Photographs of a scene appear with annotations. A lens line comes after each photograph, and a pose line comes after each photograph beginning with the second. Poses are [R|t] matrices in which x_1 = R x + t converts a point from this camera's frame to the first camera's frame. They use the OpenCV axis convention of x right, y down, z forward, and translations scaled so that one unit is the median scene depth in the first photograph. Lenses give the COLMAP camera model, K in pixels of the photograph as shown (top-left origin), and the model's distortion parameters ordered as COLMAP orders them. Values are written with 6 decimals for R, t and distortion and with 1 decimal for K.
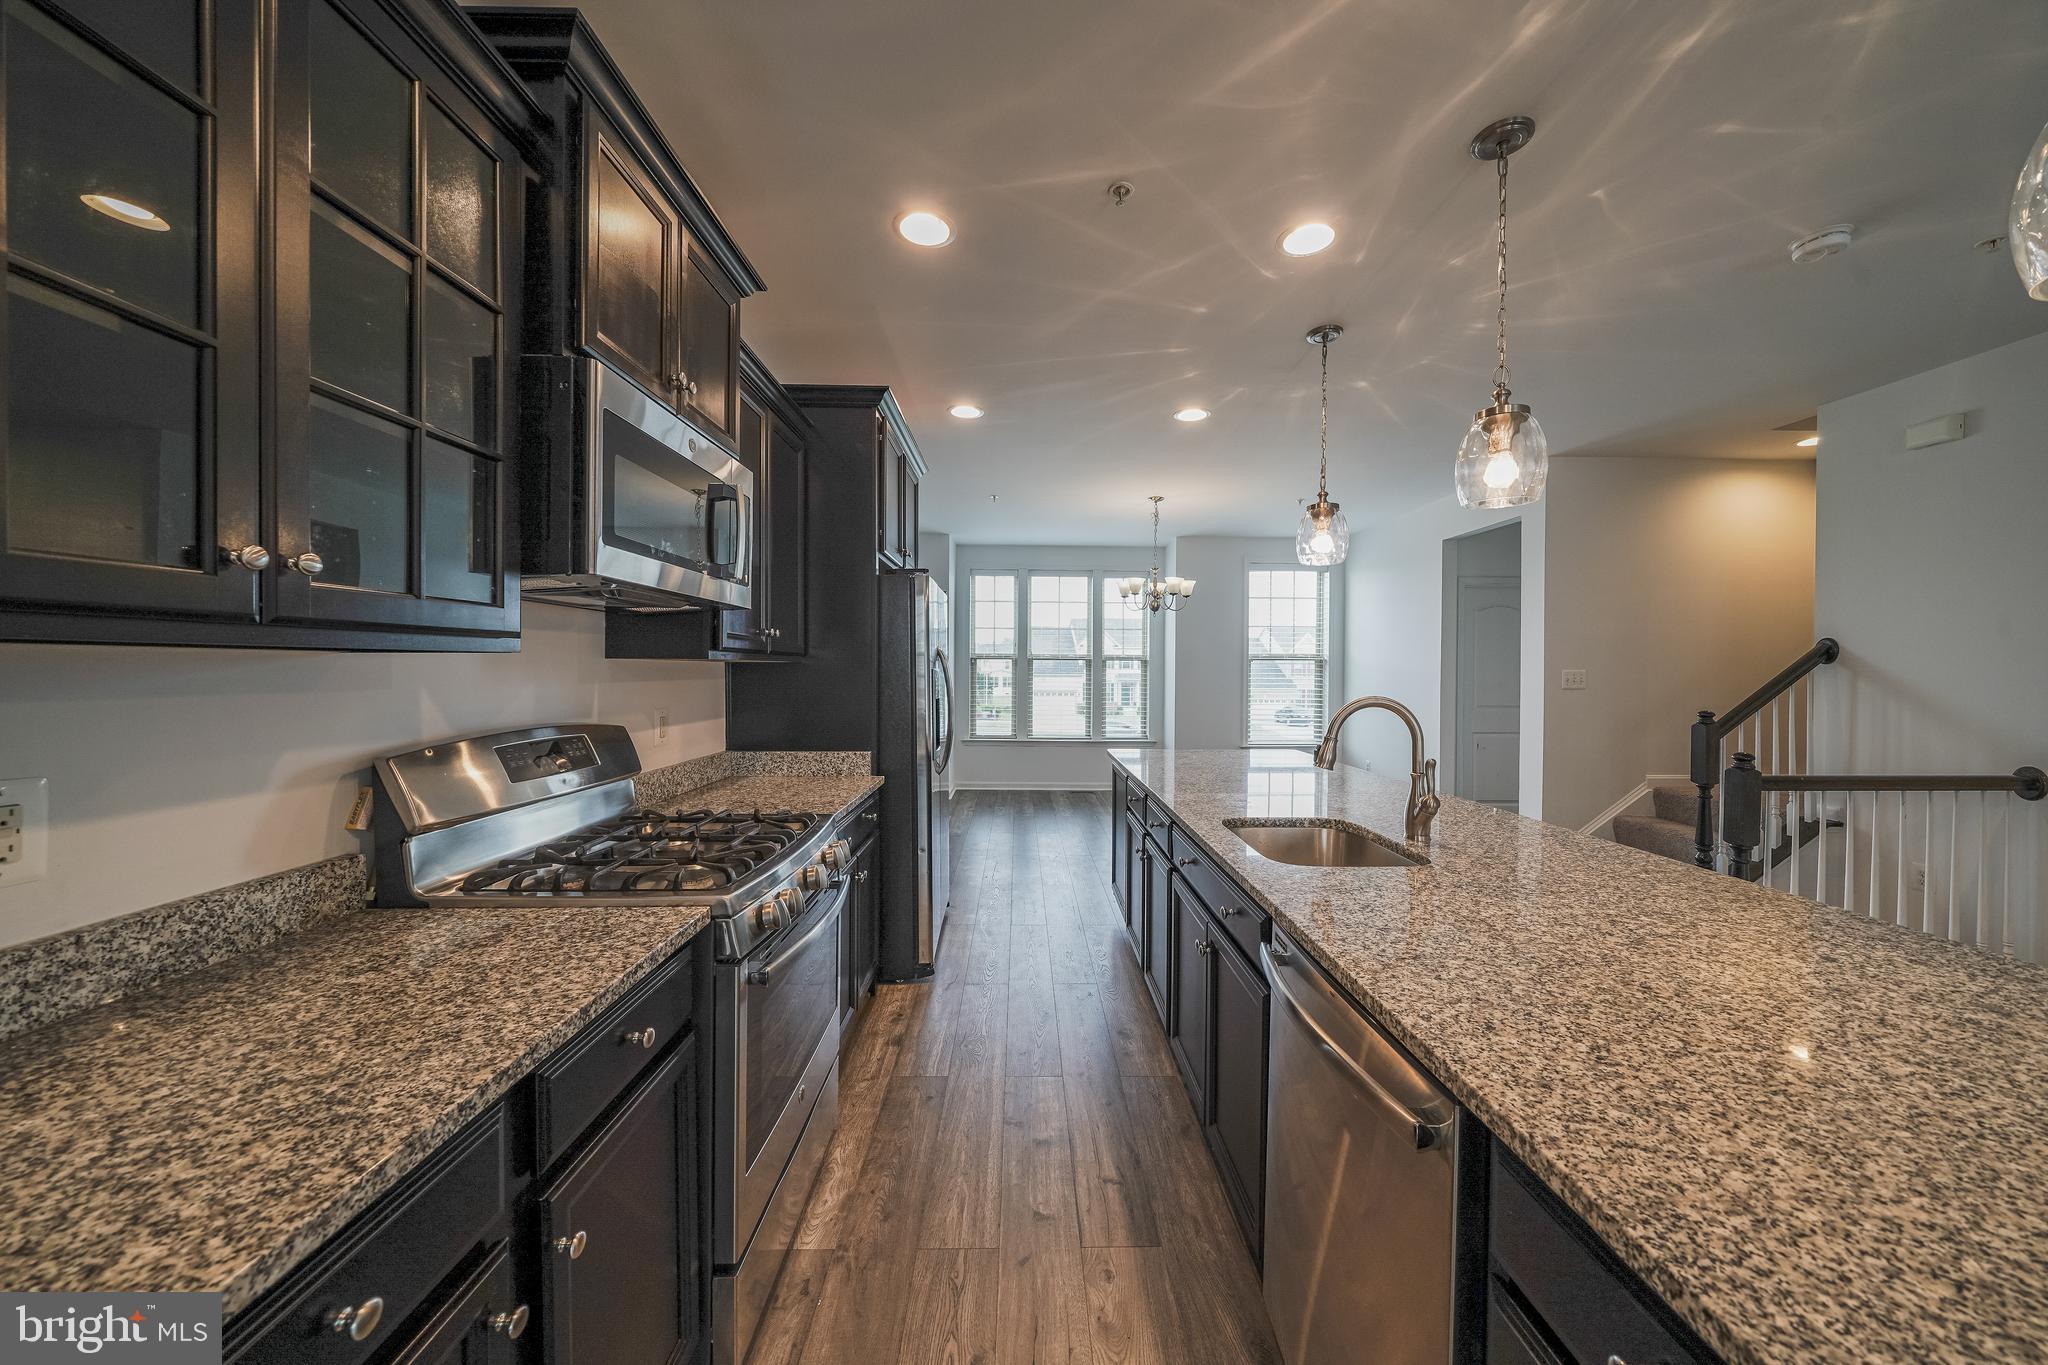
lens RADIAL K [[717.0, 0, 1063.6], [0, 717.0, 673.6], [0, 0, 1]] dist [-0.023076, 0.002308]
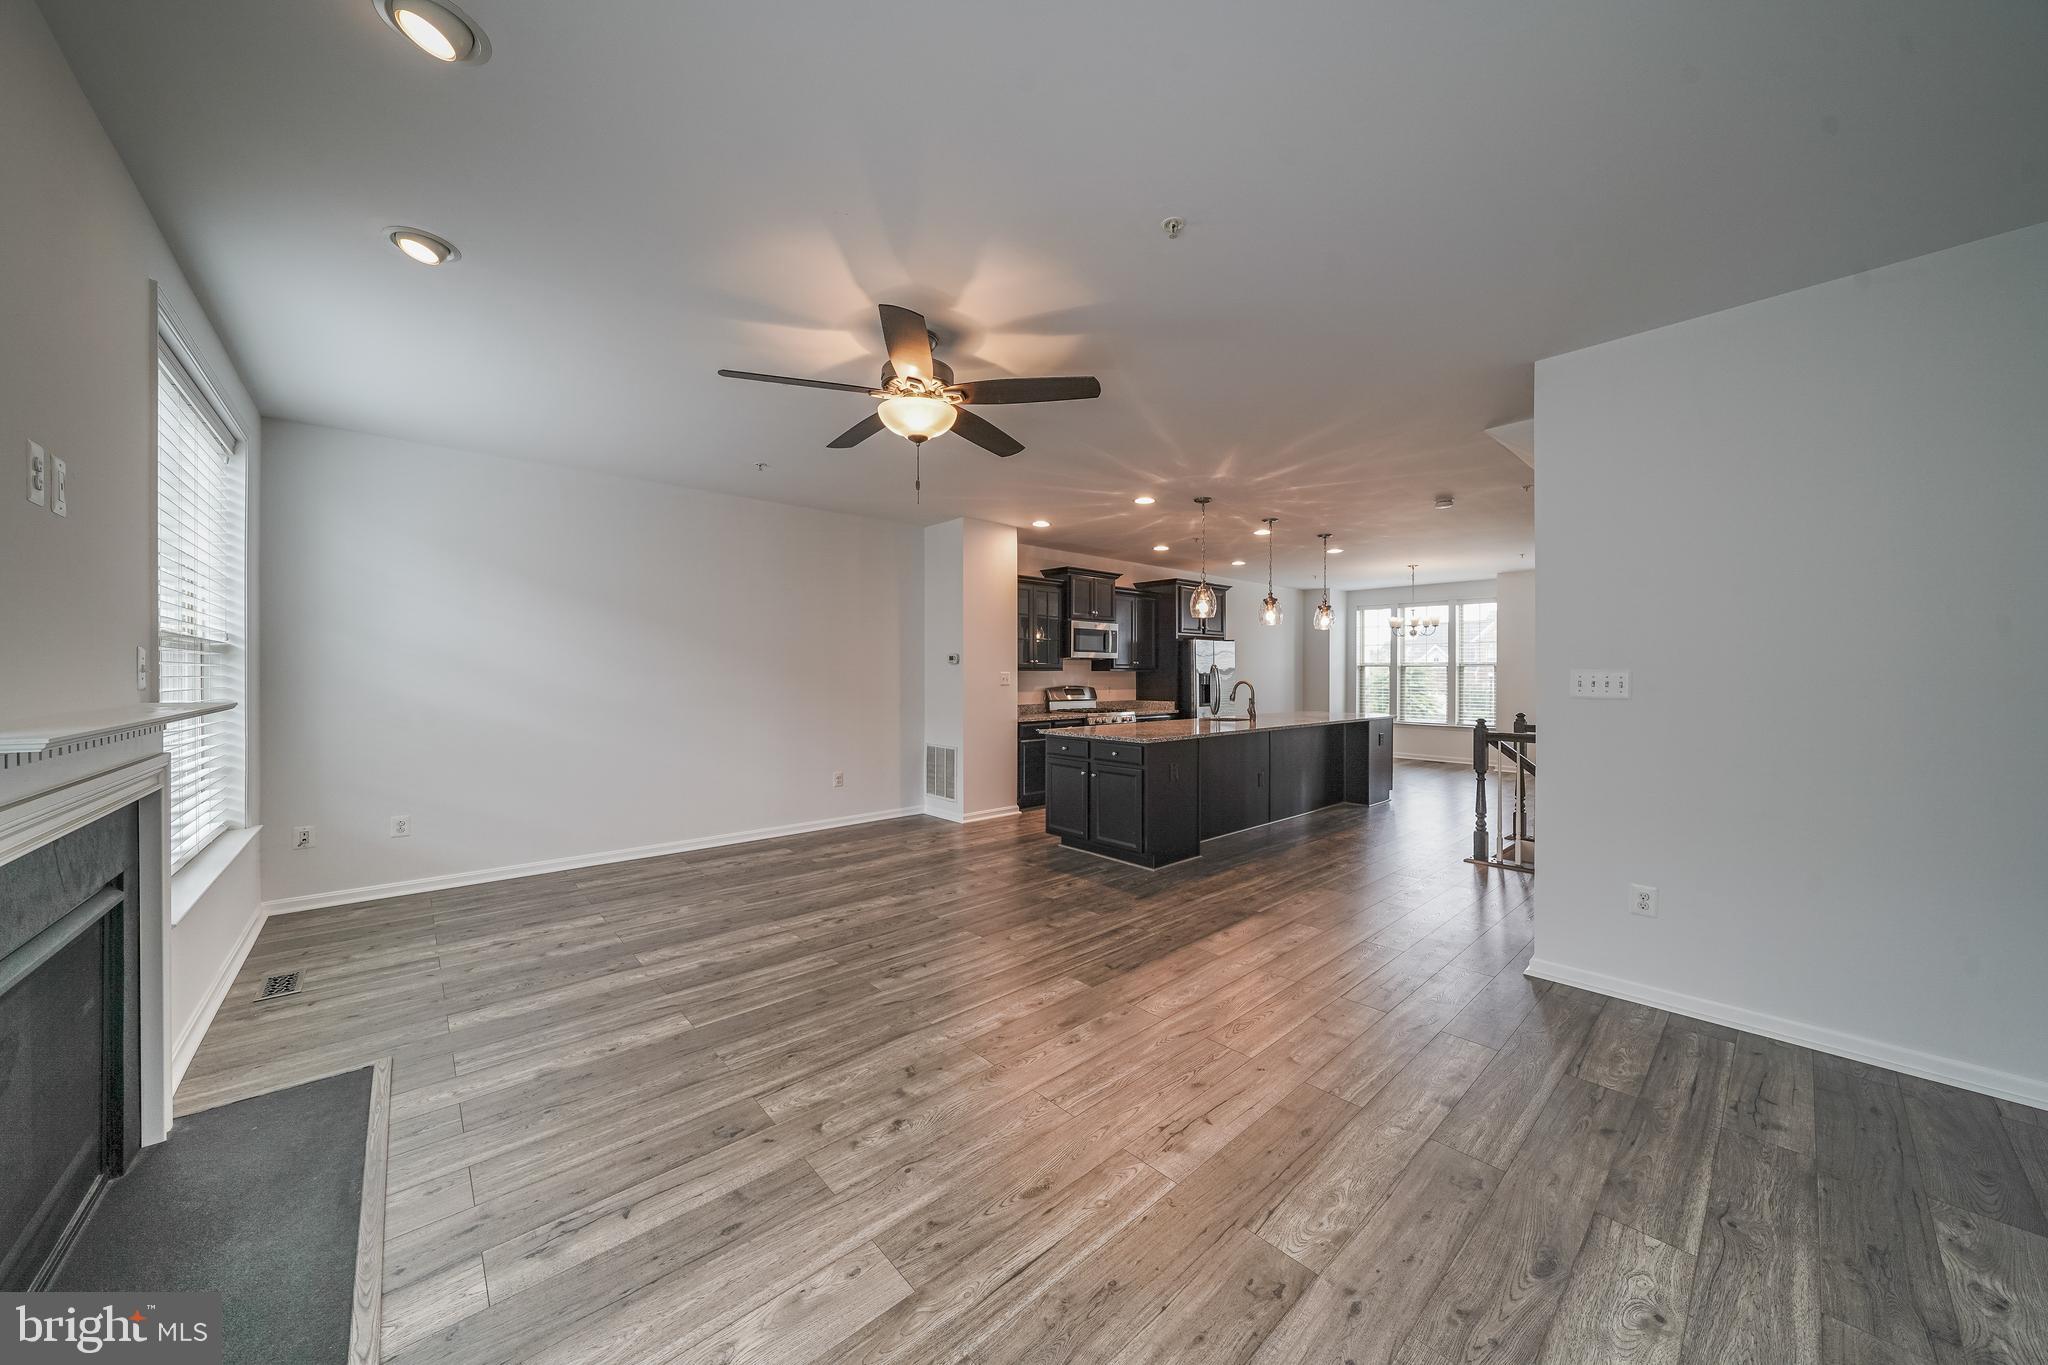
lens RADIAL K [[717.0, 0, 1049.8], [0, 717.0, 675.8], [0, 0, 1]] dist [-0.023076, 0.002308]
pose [[0.674462, 0.002742, -0.738304, 1.483780], [-0.004647, 0.999989, -0.000531, 0.006091], [0.738295, 0.003789, 0.674468, -1.295565]]
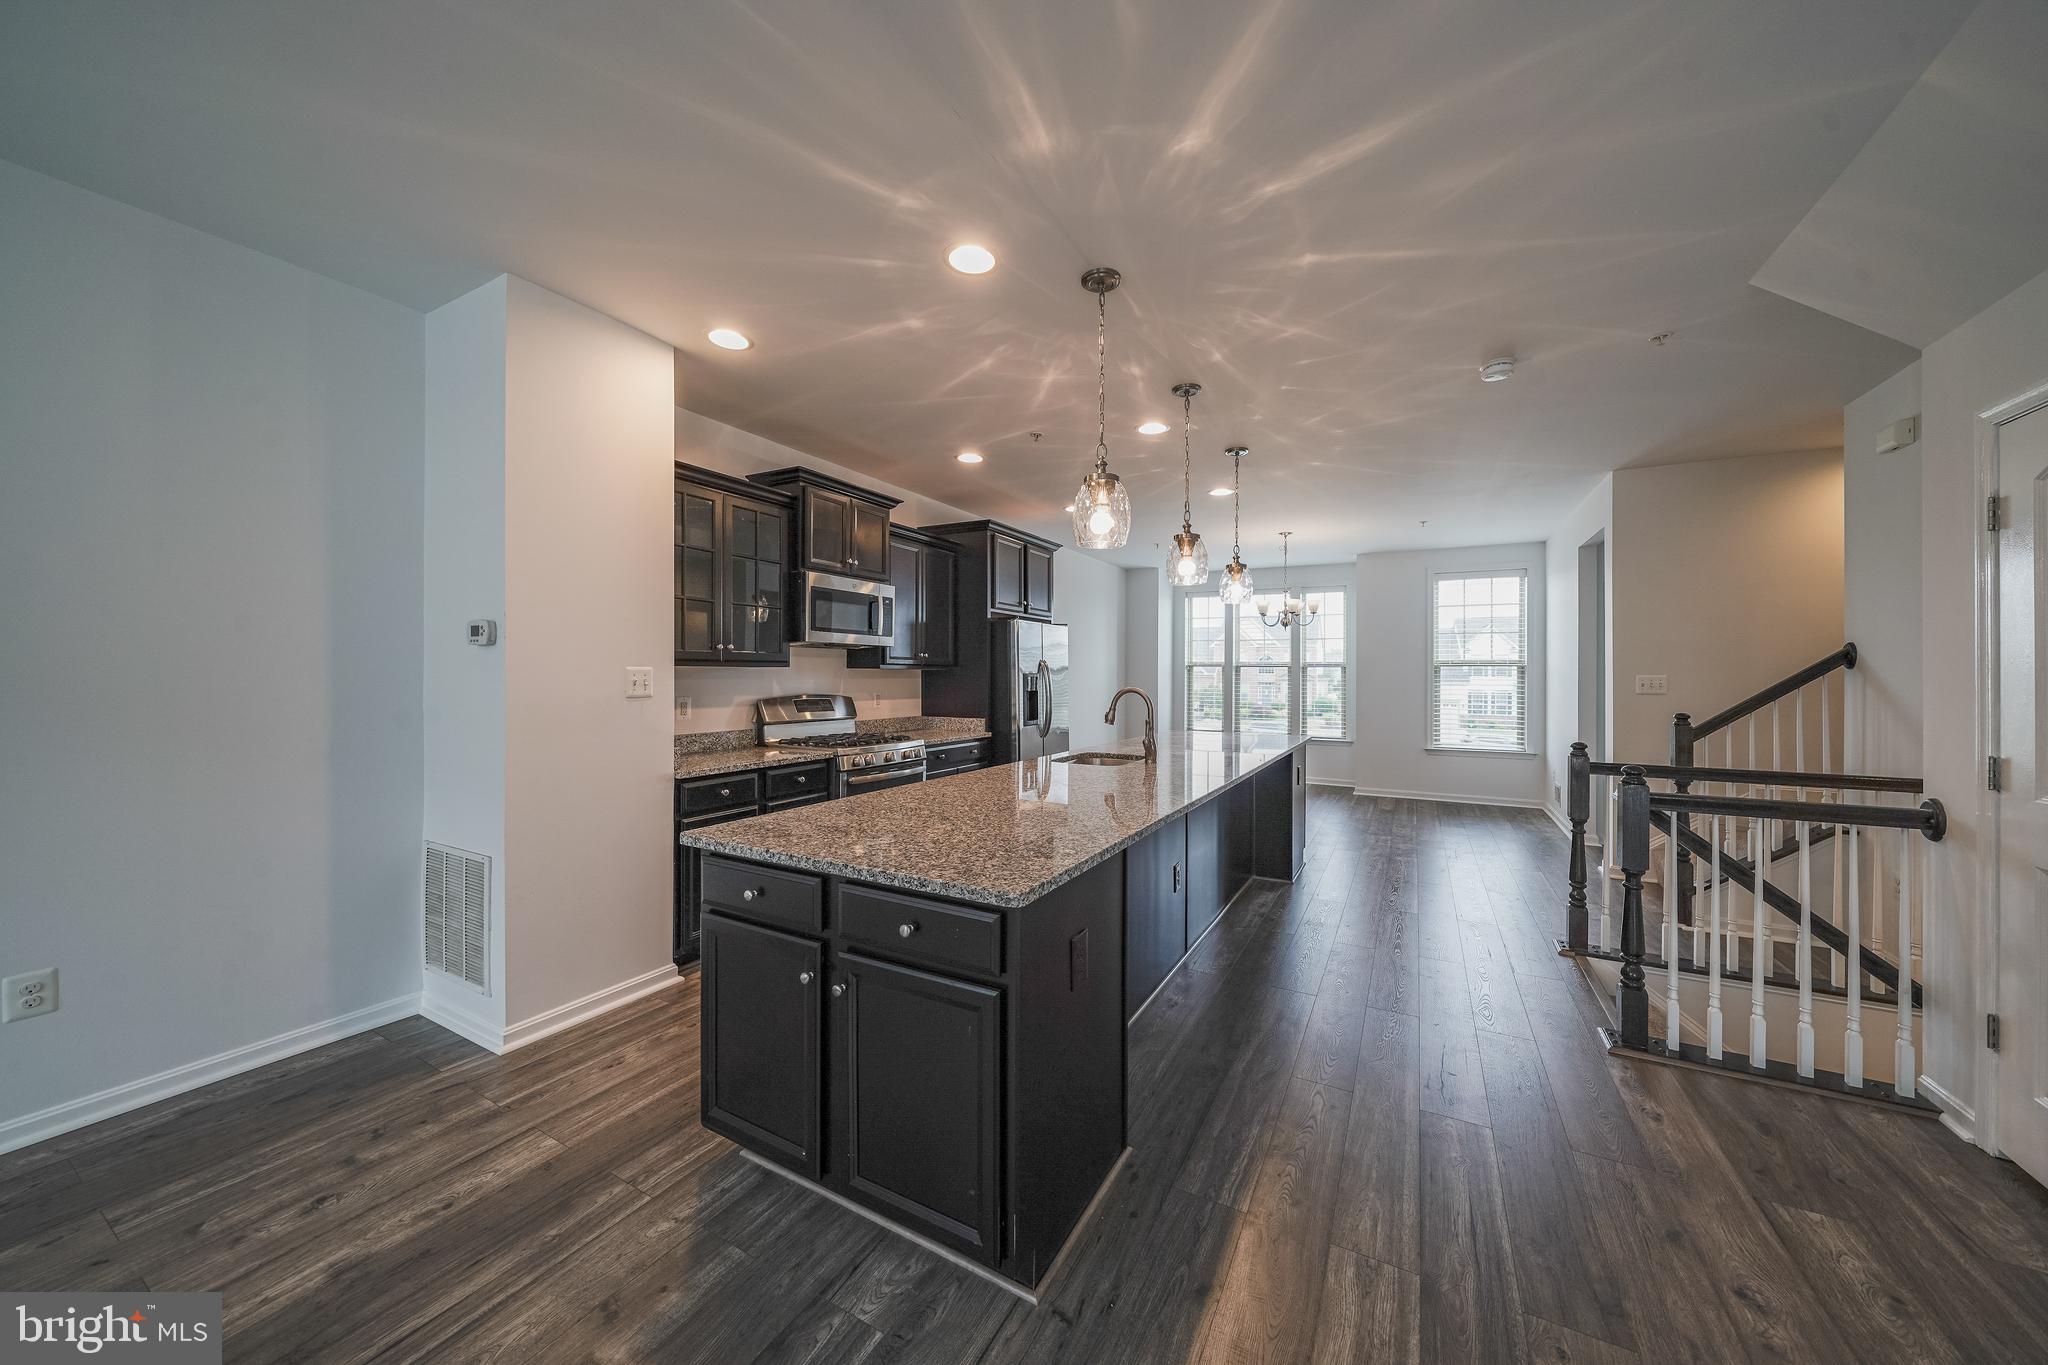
lens RADIAL K [[717.0, 0, 1040.8], [0, 717.0, 672.3], [0, 0, 1]] dist [-0.023076, 0.002308]
pose [[0.868234, -0.000306, -0.496154, 0.727796], [-0.005191, 0.999939, -0.009701, 0.007090], [0.496127, 0.010998, 0.868180, -0.494473]]
